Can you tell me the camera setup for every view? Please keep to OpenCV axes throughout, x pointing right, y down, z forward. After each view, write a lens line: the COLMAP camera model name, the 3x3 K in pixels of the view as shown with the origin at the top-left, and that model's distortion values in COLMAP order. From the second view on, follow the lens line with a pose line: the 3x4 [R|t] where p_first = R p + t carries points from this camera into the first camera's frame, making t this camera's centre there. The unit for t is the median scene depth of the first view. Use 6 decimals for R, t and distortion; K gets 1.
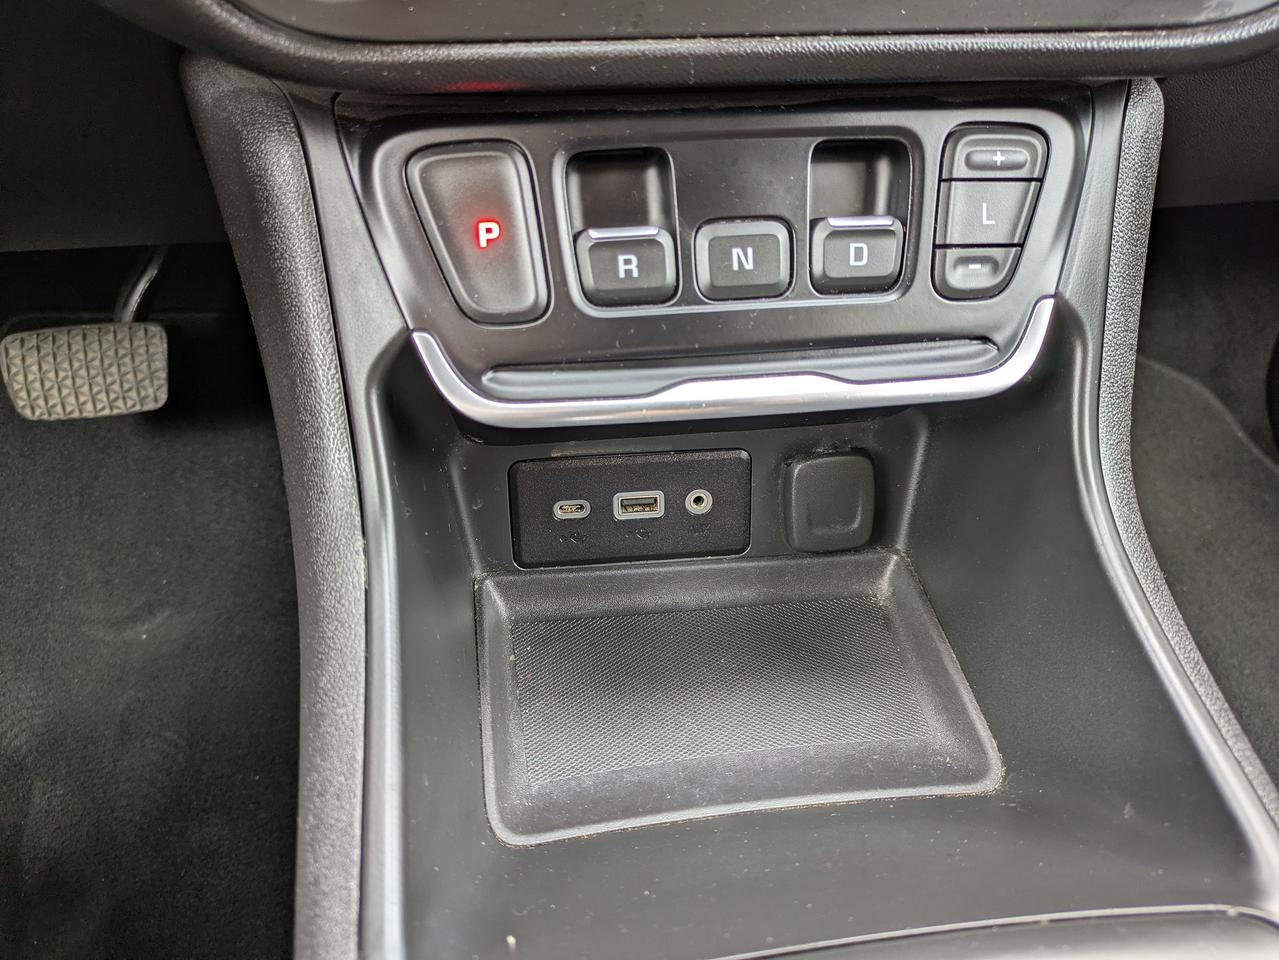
lens RADIAL K [[930.1, 0, 611.6], [0, 930.1, 475.9], [0, 0, 1]] dist [0.015898, 0.005984]
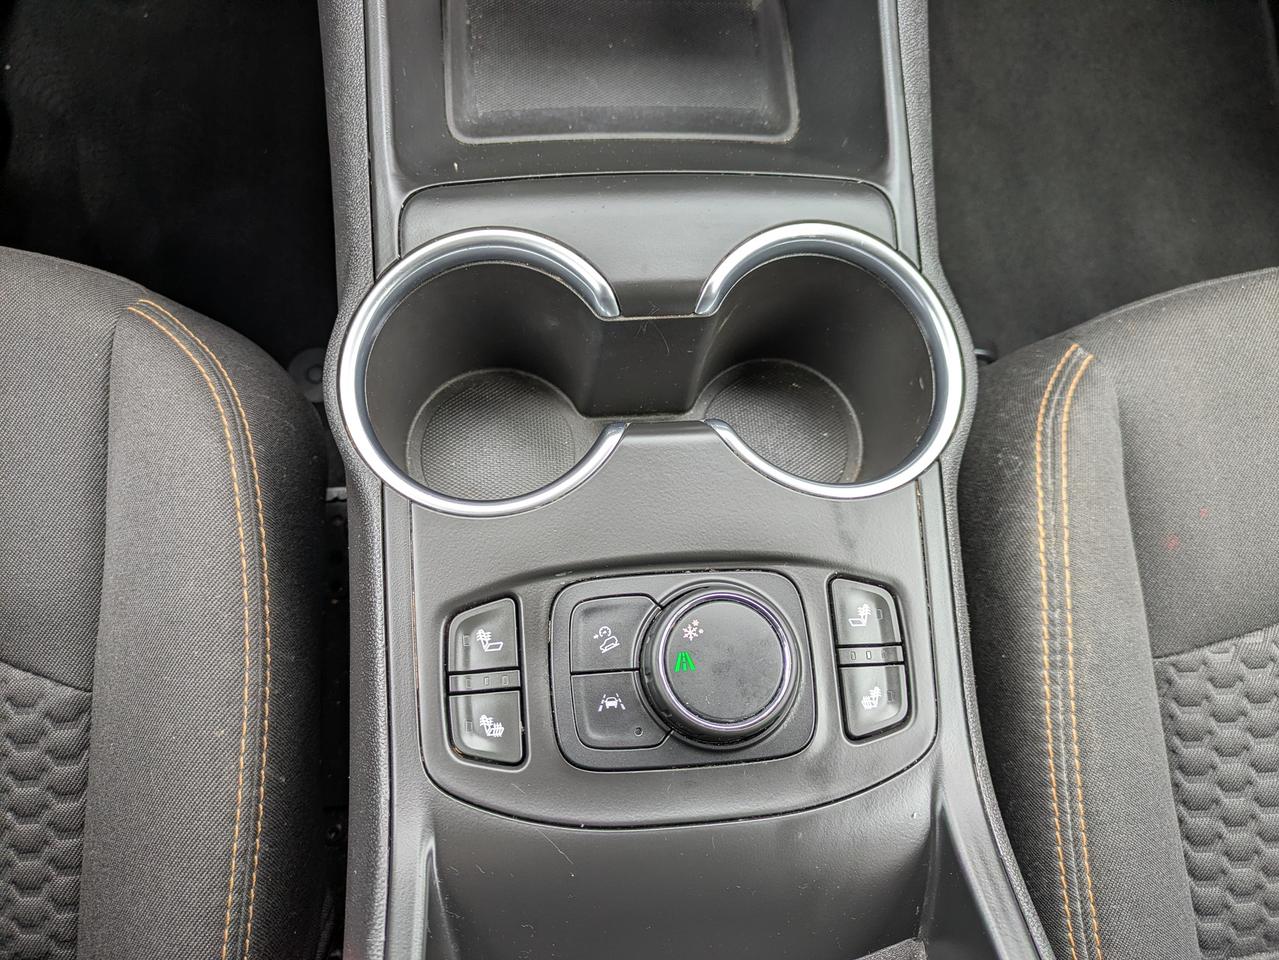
lens RADIAL K [[930.1, 0, 611.6], [0, 930.1, 475.9], [0, 0, 1]] dist [0.015898, 0.005984]
pose [[0.995960, 0.080280, 0.040229, 0.107706], [-0.089557, 0.855426, 0.510123, 0.055740], [0.006540, -0.511665, 0.859160, -0.537014]]
